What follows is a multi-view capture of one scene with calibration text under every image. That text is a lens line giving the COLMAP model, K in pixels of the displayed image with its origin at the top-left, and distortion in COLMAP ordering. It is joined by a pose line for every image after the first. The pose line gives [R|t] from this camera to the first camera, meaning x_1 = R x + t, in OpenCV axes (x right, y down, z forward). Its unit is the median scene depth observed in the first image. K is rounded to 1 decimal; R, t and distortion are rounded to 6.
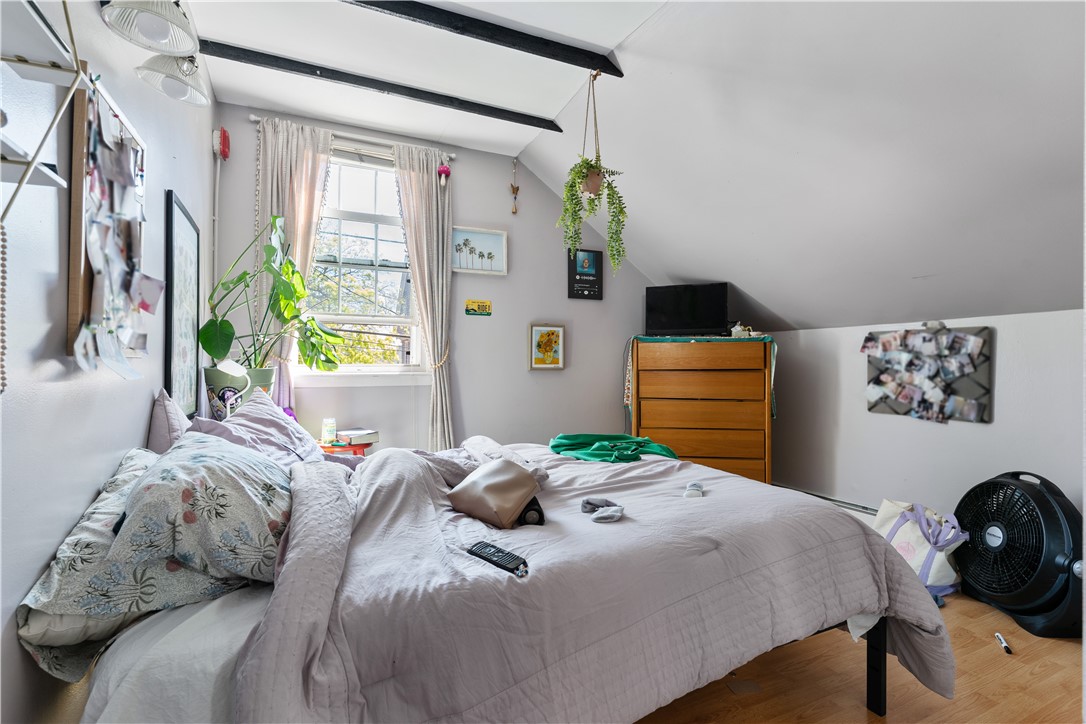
lens RADIAL K [[524.4, 0, 543.0], [0, 524.4, 362.0], [0, 0, 1]] dist [-0.002907, -0.000819]
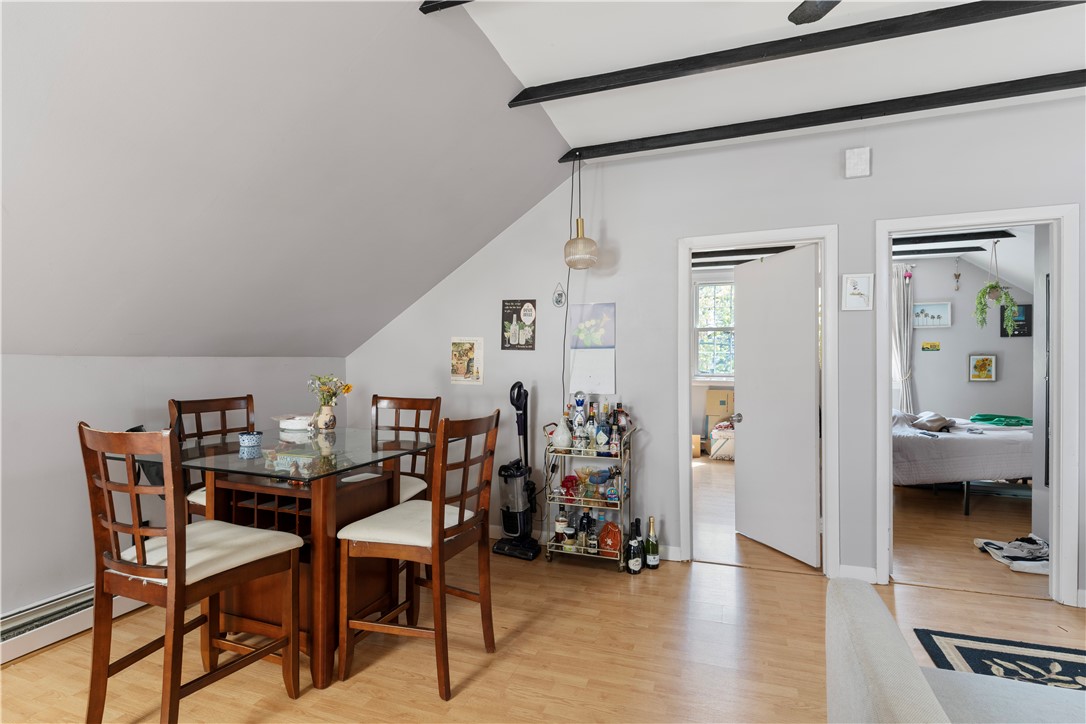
lens RADIAL K [[524.4, 0, 543.0], [0, 524.4, 362.0], [0, 0, 1]] dist [-0.002907, -0.000819]
pose [[0.708523, -0.000459, -0.705688, 0.204038], [-0.002963, 0.999989, -0.003626, -0.040144], [0.705681, 0.004660, 0.708514, -1.225603]]
